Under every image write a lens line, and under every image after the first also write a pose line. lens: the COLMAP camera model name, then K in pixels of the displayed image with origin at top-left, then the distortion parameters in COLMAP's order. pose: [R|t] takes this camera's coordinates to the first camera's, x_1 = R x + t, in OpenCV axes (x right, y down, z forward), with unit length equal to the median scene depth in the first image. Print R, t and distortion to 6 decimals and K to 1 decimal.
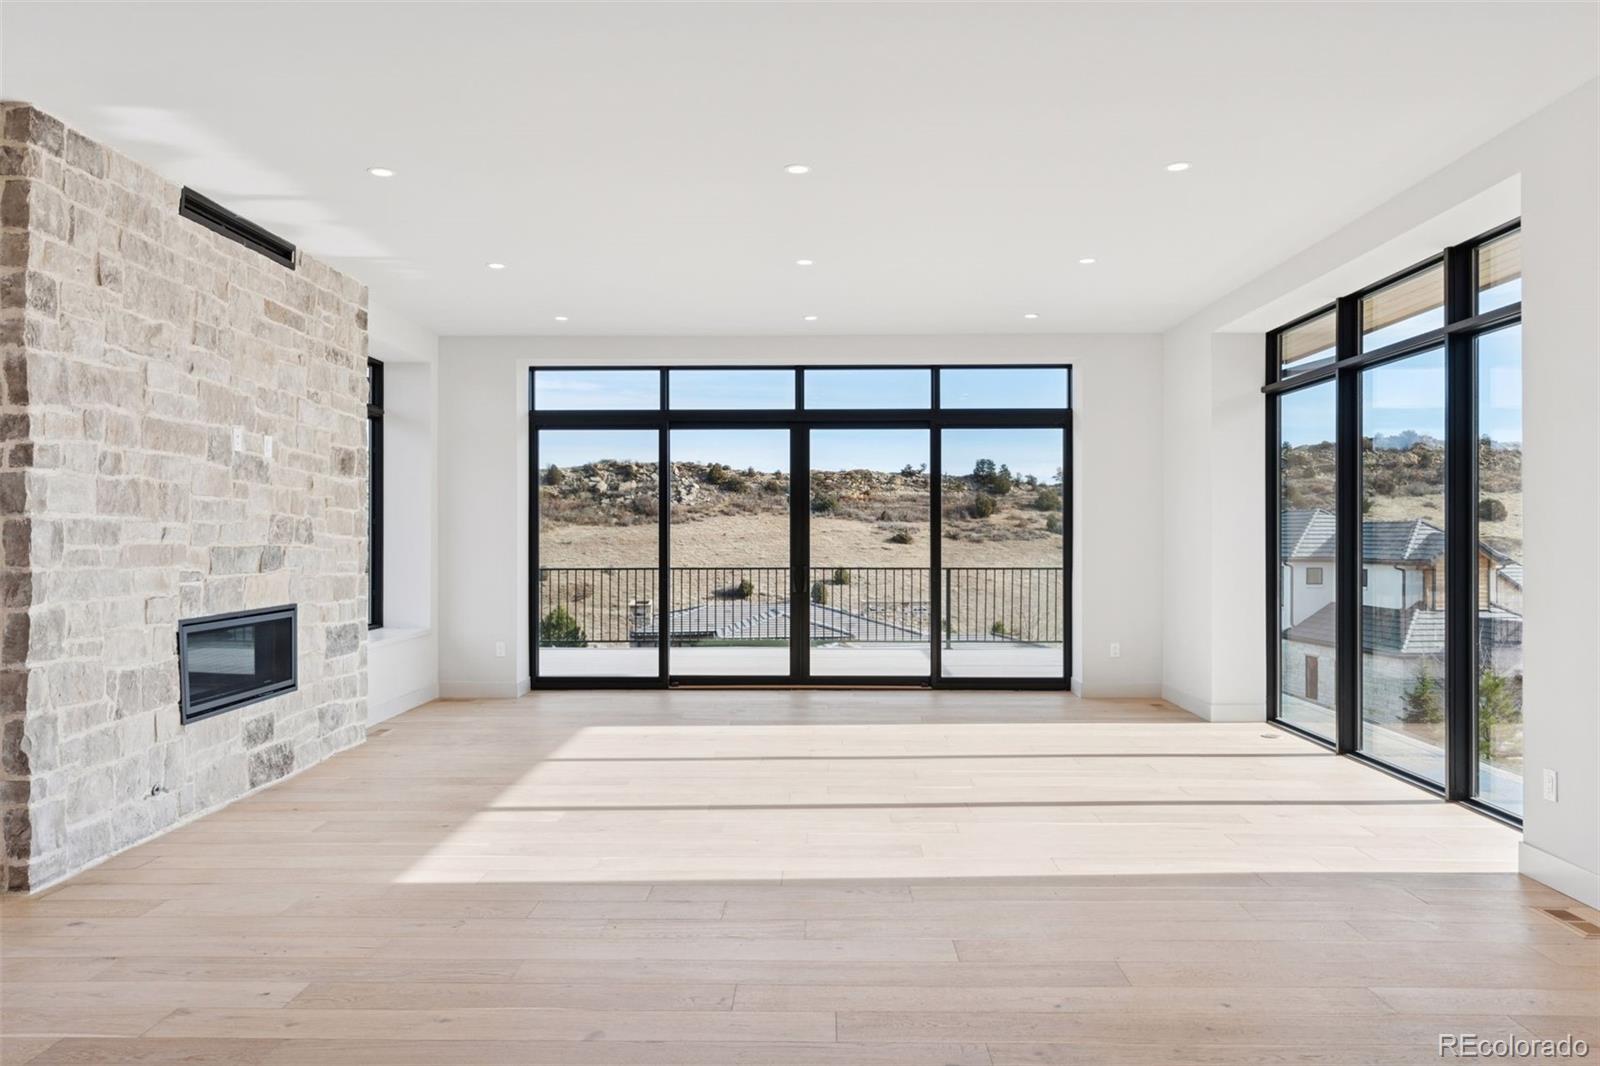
lens RADIAL K [[1109.1, 0, 802.3], [0, 1109.1, 534.9], [0, 0, 1]] dist [0.003486, 0.001309]
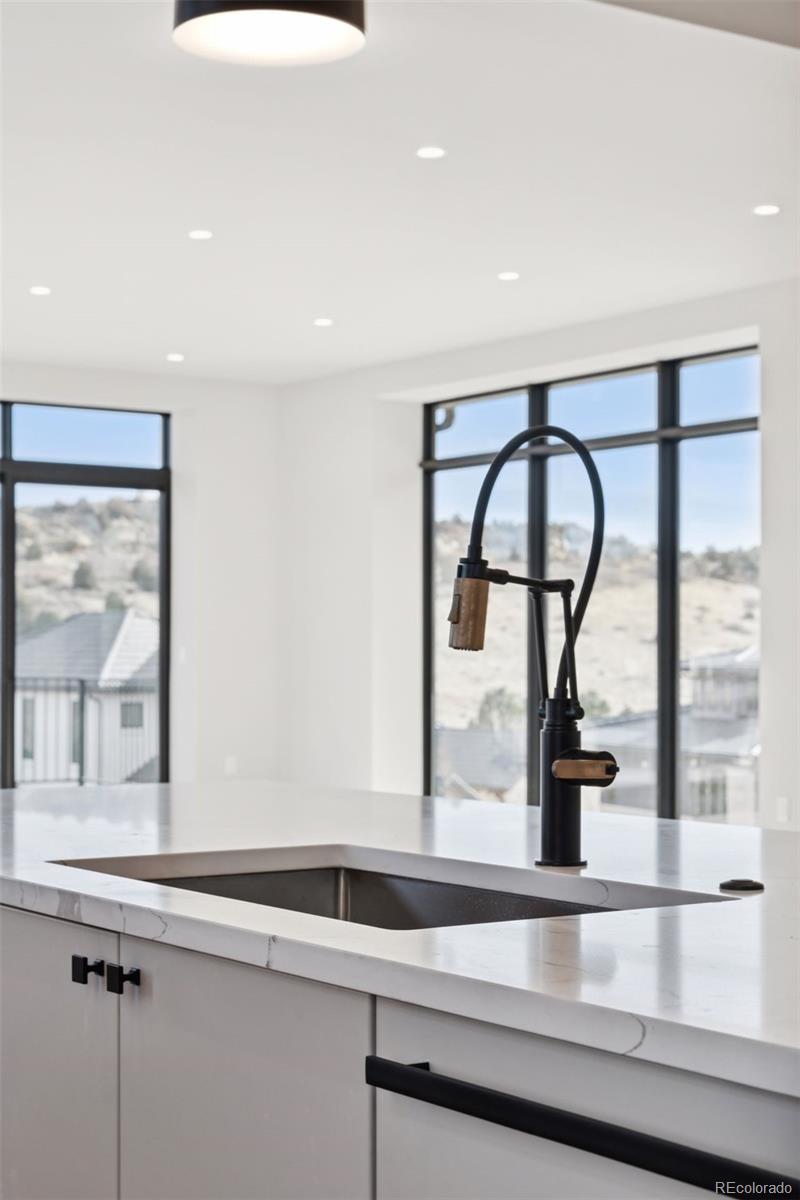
lens RADIAL K [[2073.0, 0, 402.4], [0, 2073.0, 595.7], [0, 0, 1]] dist [0.260182, 0.000000]
pose [[0.818142, 0.020109, 0.574664, -0.804131], [-0.002654, 0.999510, -0.031198, 0.041160], [-0.575009, 0.023999, 0.817795, -0.534112]]
